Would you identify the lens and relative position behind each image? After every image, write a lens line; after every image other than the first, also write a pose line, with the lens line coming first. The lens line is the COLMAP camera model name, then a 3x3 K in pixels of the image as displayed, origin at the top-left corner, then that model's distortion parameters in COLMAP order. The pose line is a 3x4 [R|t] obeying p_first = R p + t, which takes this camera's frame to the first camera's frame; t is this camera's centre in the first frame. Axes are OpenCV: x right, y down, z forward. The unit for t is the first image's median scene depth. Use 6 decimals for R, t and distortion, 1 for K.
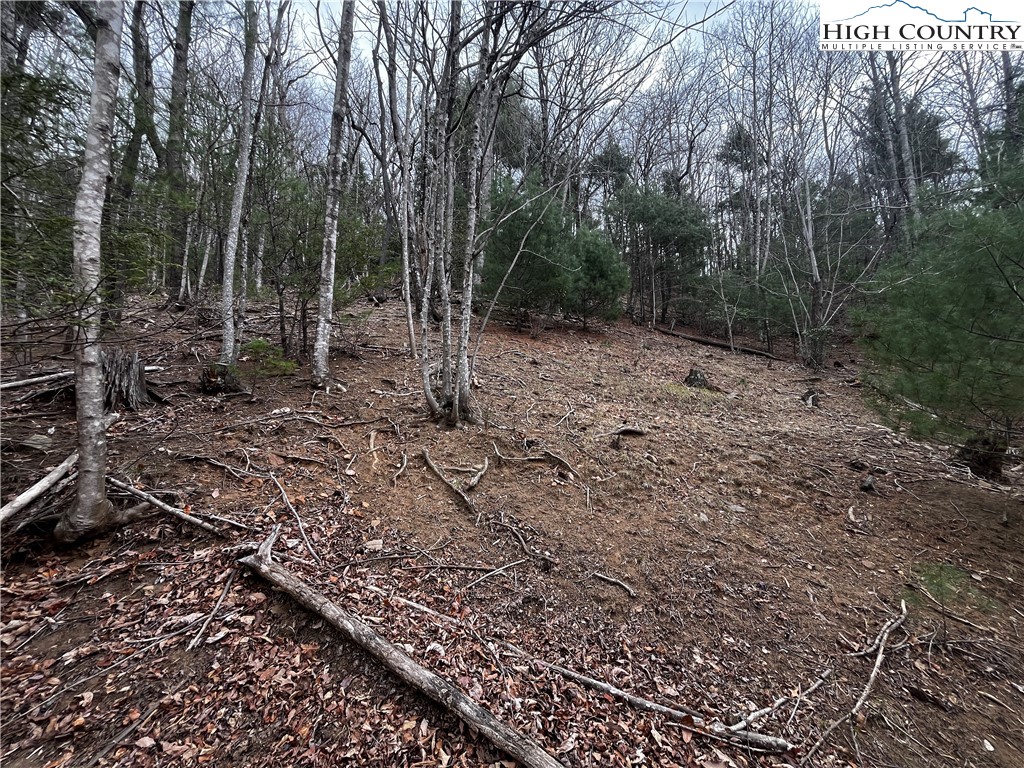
lens RADIAL K [[410.4, 0, 517.4], [0, 410.4, 382.8], [0, 0, 1]] dist [-0.001142, -0.000494]
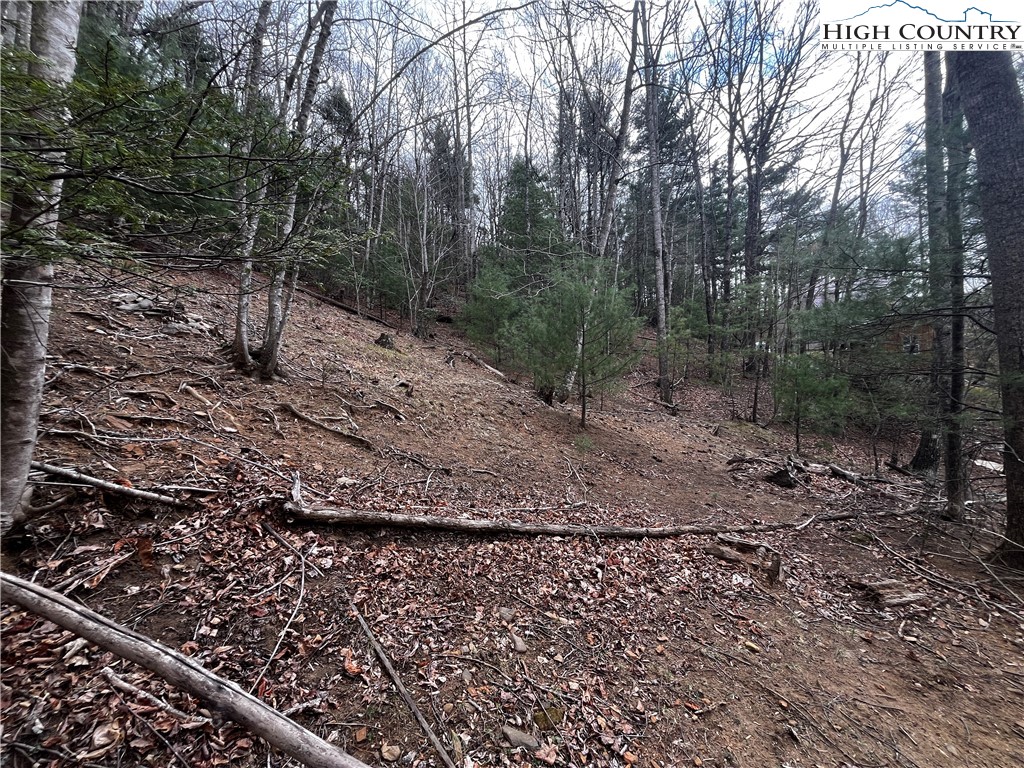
lens RADIAL K [[410.4, 0, 517.4], [0, 410.4, 382.8], [0, 0, 1]] dist [-0.001142, -0.000494]
pose [[0.556238, -0.001600, 0.831021, -0.337042], [-0.086081, 0.994508, 0.059532, 0.004493], [-0.826552, -0.104649, 0.553046, 0.000482]]
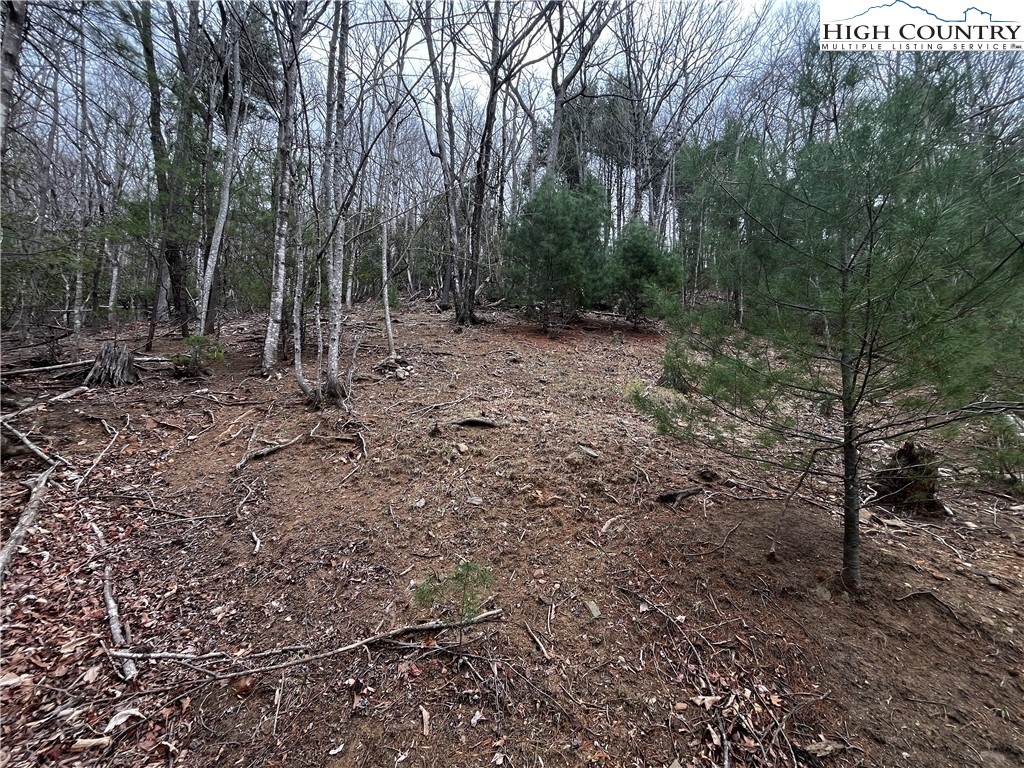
lens RADIAL K [[410.4, 0, 517.4], [0, 410.4, 382.8], [0, 0, 1]] dist [-0.001142, -0.000494]
pose [[0.947371, 0.016862, -0.319692, 0.385040], [-0.022791, 0.999631, -0.014813, 0.020542], [0.319324, 0.021320, 0.947406, 0.057033]]
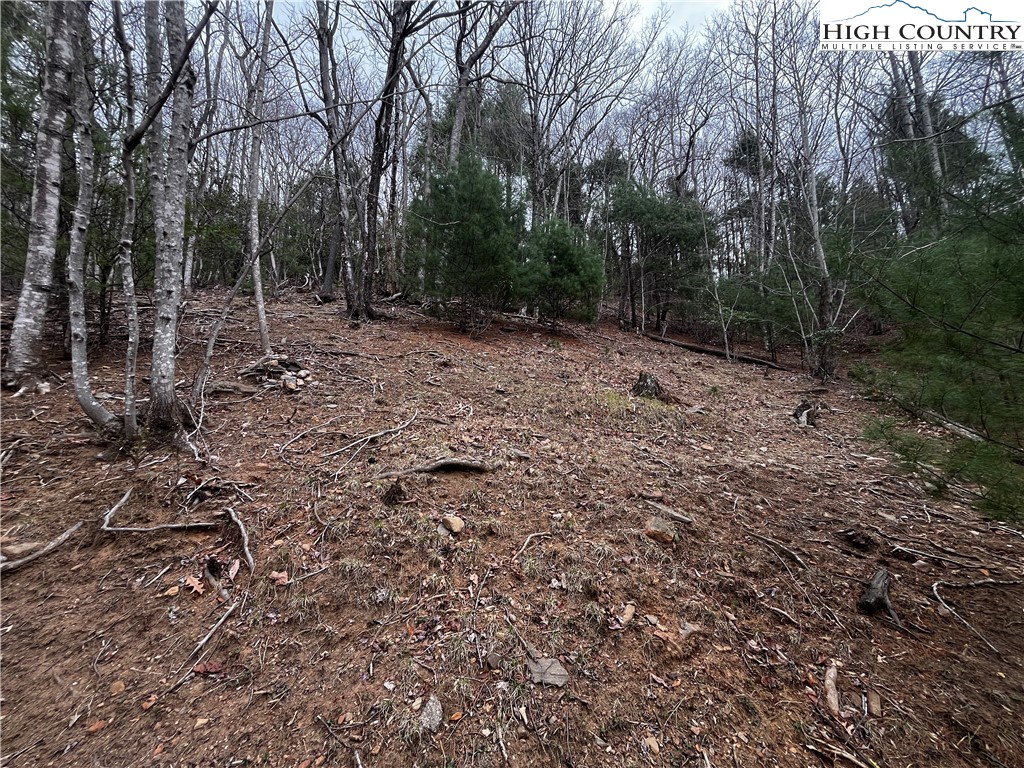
lens RADIAL K [[410.4, 0, 517.4], [0, 410.4, 382.8], [0, 0, 1]] dist [-0.001142, -0.000494]
pose [[0.999407, 0.009069, -0.033207, 0.214678], [-0.010146, 0.999423, -0.032413, 0.010444], [0.032894, 0.032730, 0.998923, 0.238460]]
